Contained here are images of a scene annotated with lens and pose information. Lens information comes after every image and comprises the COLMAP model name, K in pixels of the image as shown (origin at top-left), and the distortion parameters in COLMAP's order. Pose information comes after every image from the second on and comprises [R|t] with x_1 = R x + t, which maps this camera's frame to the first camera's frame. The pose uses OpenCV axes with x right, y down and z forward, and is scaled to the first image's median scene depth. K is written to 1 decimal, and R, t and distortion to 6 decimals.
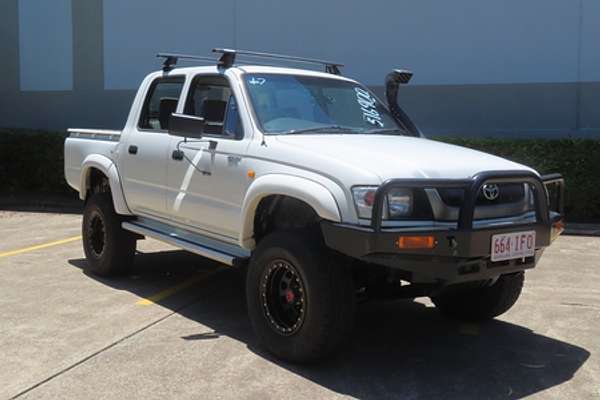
lens RADIAL K [[695.0, 0, 300.0], [0, 695.0, 200.0], [0, 0, 1]] dist [0.013419, 0.002019]
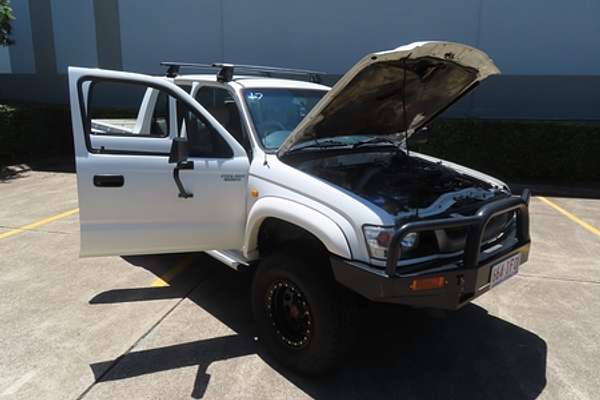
lens RADIAL K [[434.3, 0, 300.0], [0, 434.3, 200.0], [0, 0, 1]] dist [-0.006497, -0.000446]
pose [[0.996097, -0.011061, 0.087573, -0.064875], [-0.002253, 0.988608, 0.150498, -0.137801], [-0.088240, -0.150108, 0.984724, 0.370810]]
